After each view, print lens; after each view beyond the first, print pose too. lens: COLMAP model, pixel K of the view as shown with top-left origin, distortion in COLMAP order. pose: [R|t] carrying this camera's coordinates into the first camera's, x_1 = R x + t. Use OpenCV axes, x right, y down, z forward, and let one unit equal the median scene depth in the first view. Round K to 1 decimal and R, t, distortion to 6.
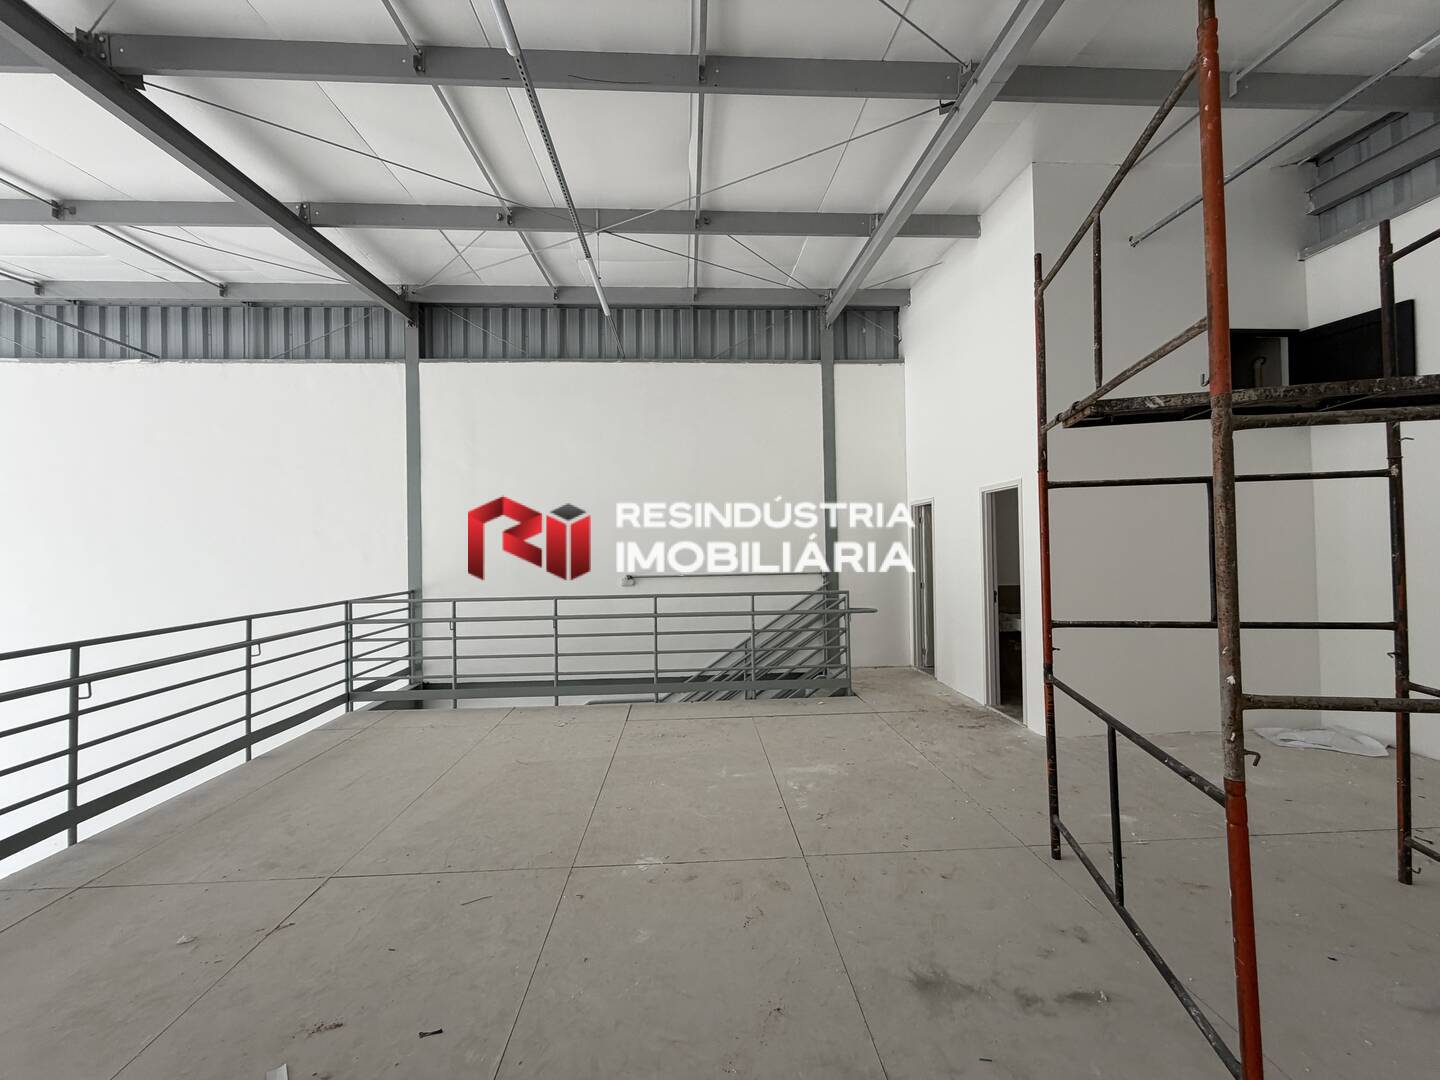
lens RADIAL K [[571.9, 0, 716.5], [0, 571.9, 543.7], [0, 0, 1]] dist [-0.001772, -0.000266]
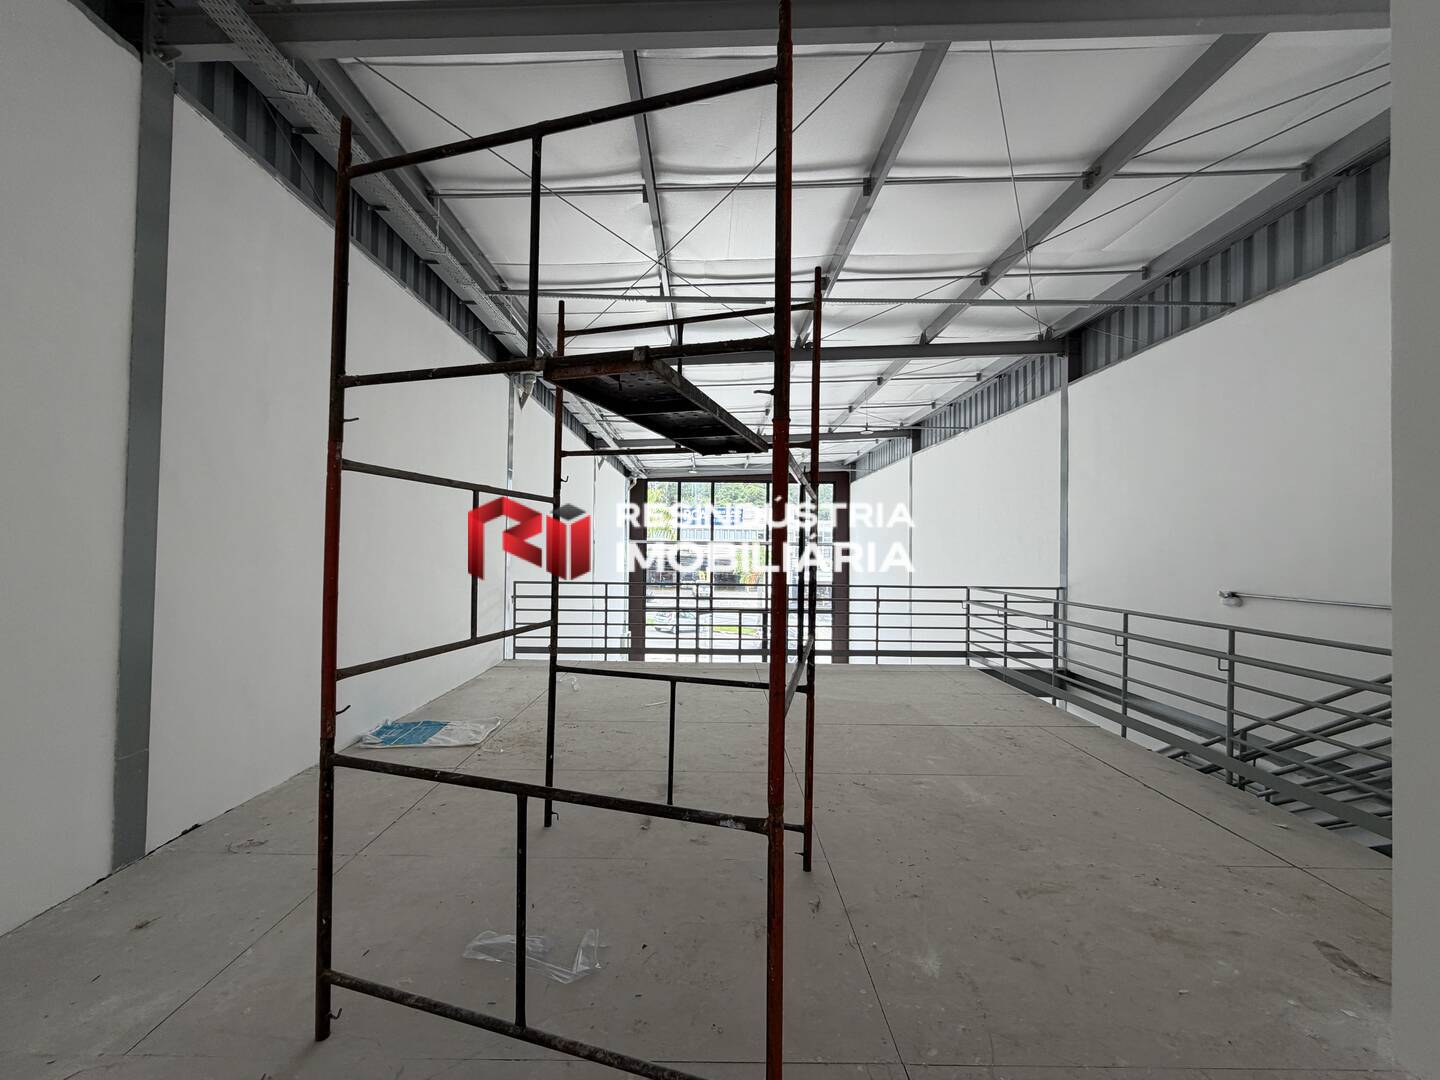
lens RADIAL K [[571.9, 0, 716.5], [0, 571.9, 543.7], [0, 0, 1]] dist [-0.001772, -0.000266]
pose [[-0.043854, 0.008429, -0.999002, 0.927345], [-0.003297, 0.999958, 0.008582, -0.019122], [0.999033, 0.003670, -0.043824, 0.510310]]
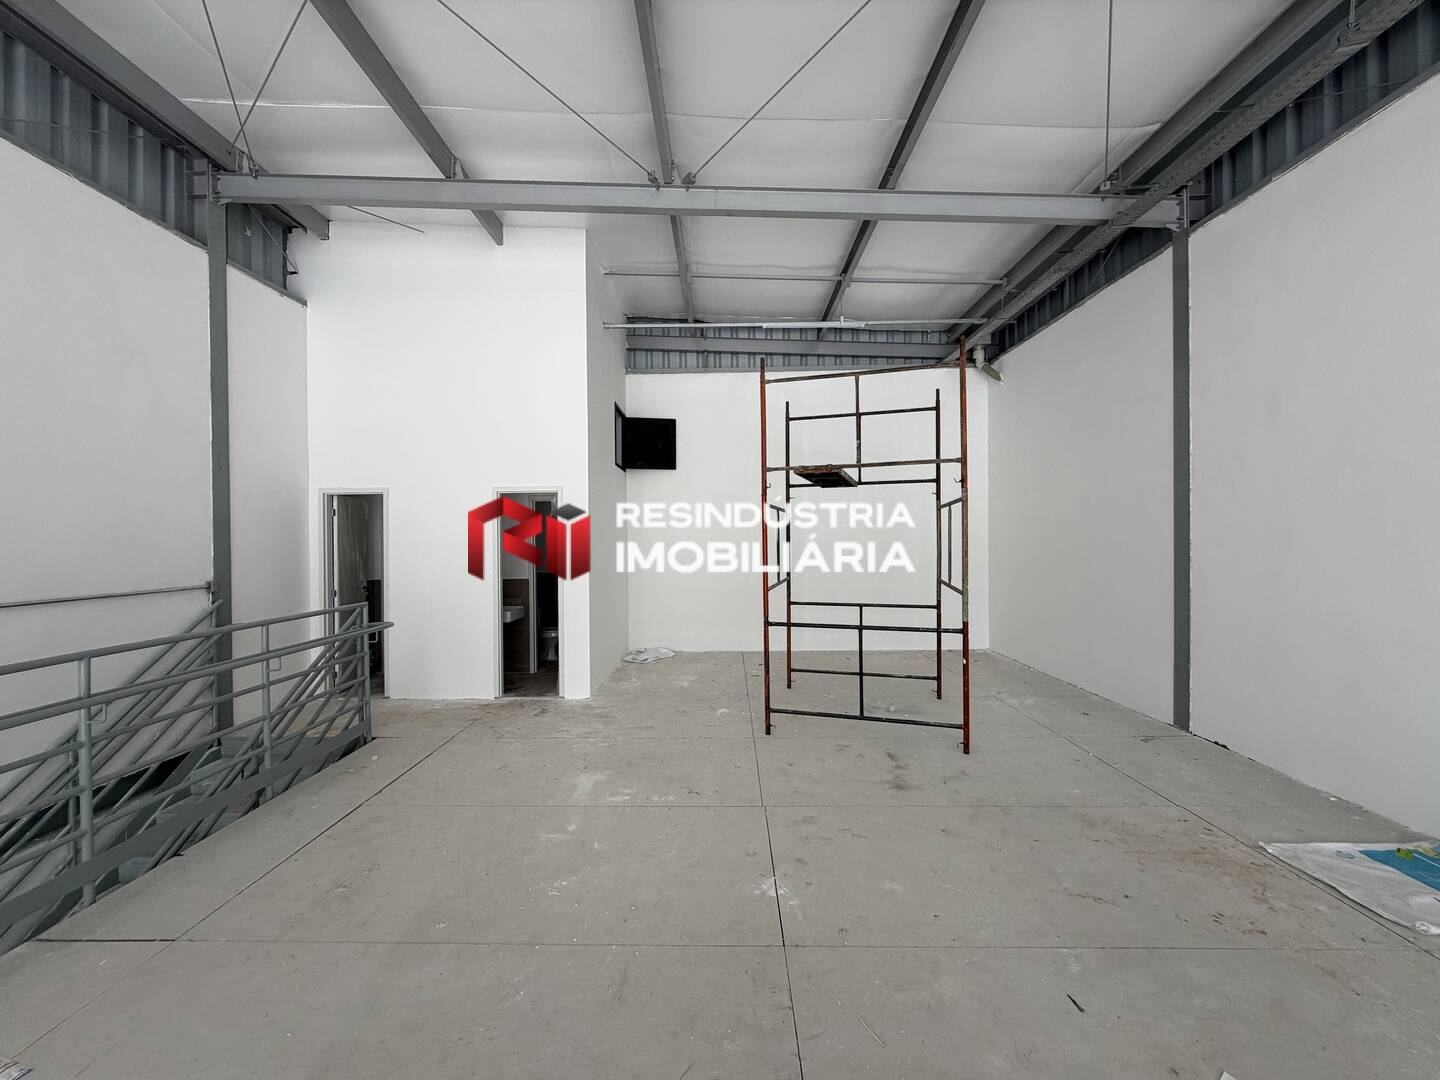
lens RADIAL K [[571.9, 0, 716.5], [0, 571.9, 543.7], [0, 0, 1]] dist [-0.001772, -0.000266]
pose [[0.069087, 0.007726, 0.997581, -0.602552], [-0.002213, 0.999969, -0.007591, 0.011391], [-0.997608, -0.001683, 0.069102, 0.598291]]
